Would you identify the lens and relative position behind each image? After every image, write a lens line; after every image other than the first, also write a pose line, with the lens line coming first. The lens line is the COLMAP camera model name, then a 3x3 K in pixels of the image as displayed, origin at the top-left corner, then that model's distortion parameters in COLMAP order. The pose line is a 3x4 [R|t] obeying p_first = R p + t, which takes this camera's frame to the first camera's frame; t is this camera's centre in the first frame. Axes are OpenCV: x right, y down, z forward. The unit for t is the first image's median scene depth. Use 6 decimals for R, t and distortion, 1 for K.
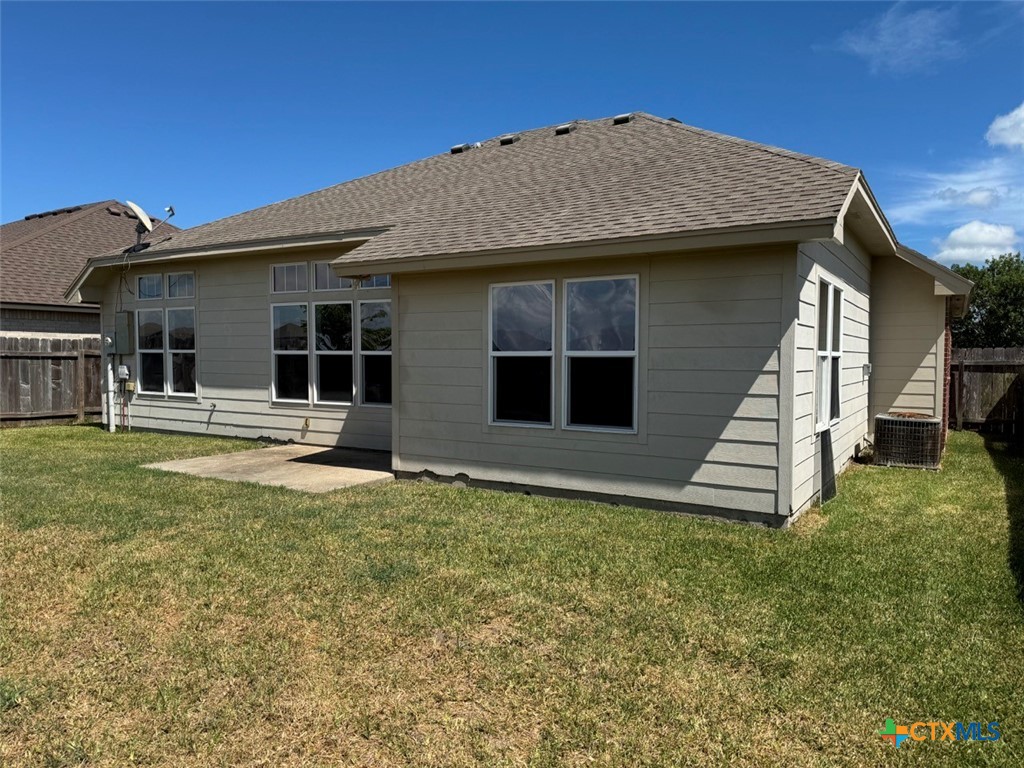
lens RADIAL K [[718.9, 0, 514.3], [0, 718.9, 389.5], [0, 0, 1]] dist [0.072678, -0.069721]
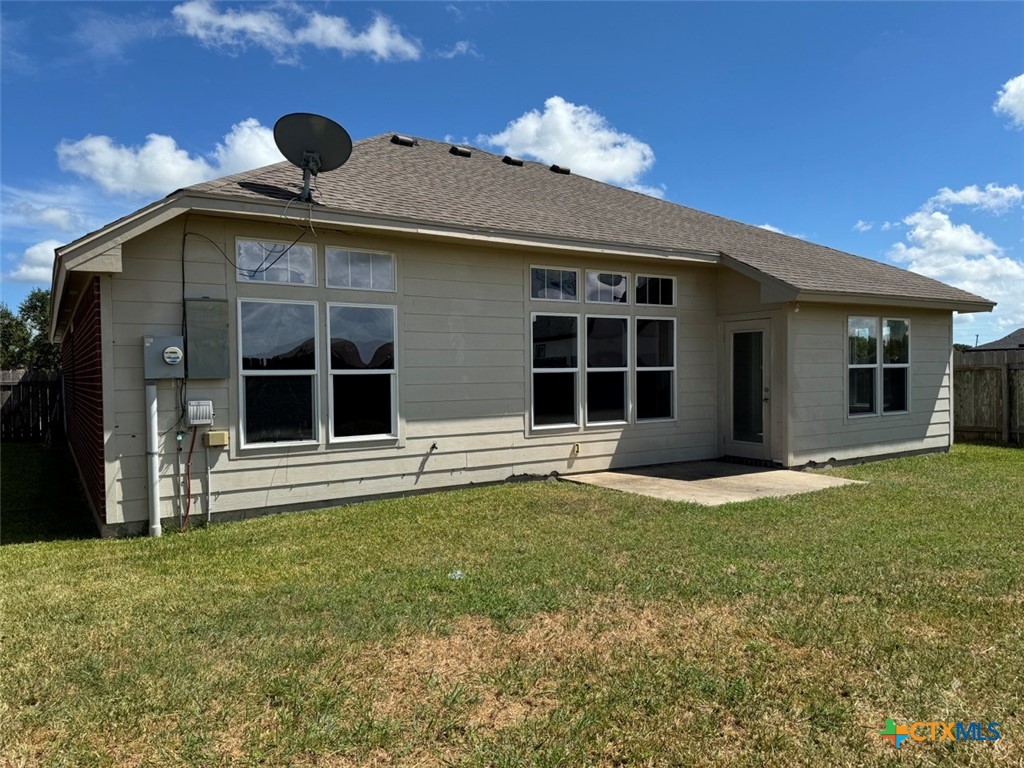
lens RADIAL K [[718.9, 0, 514.3], [0, 718.9, 389.5], [0, 0, 1]] dist [0.072678, -0.069721]
pose [[0.426470, -0.031591, 0.903950, -1.007743], [0.057373, 0.998322, 0.007821, -0.034520], [-0.902680, 0.048527, 0.427567, 0.623357]]
